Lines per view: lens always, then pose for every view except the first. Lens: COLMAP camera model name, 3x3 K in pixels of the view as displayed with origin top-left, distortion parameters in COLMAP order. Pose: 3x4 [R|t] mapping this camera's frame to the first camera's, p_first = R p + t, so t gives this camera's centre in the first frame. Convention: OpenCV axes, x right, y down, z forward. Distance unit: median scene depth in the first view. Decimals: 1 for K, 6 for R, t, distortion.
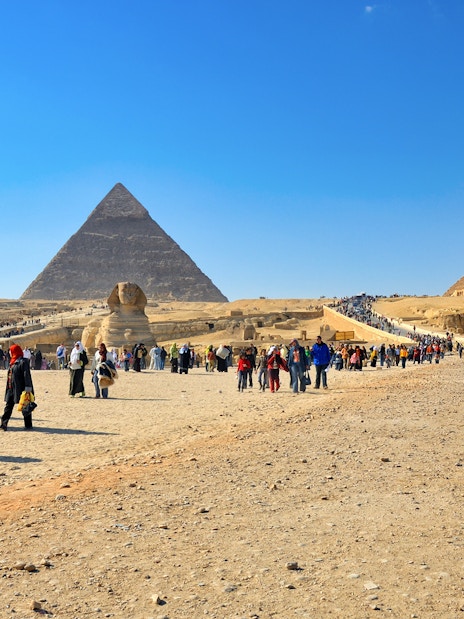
lens RADIAL K [[1276.4, 0, 232.0], [0, 1276.4, 309.5], [0, 0, 1]] dist [0.076328, 0.154186]
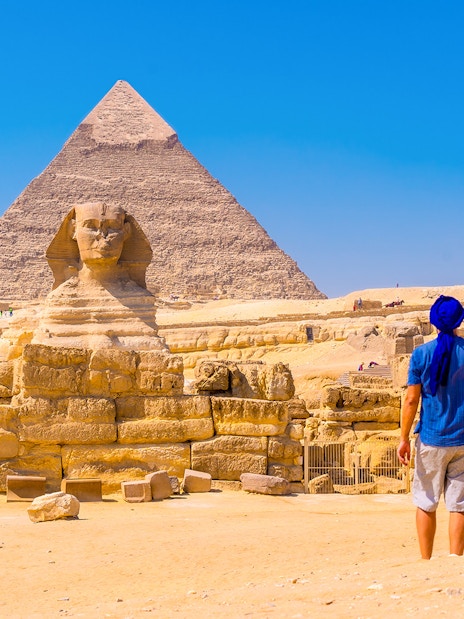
lens RADIAL K [[1276.4, 0, 232.0], [0, 1276.4, 309.5], [0, 0, 1]] dist [0.076328, 0.154186]
pose [[0.999226, 0.000633, -0.039342, -0.026043], [-0.002357, 0.999038, -0.043791, 0.023861], [0.039277, 0.043850, 0.998266, 0.575513]]
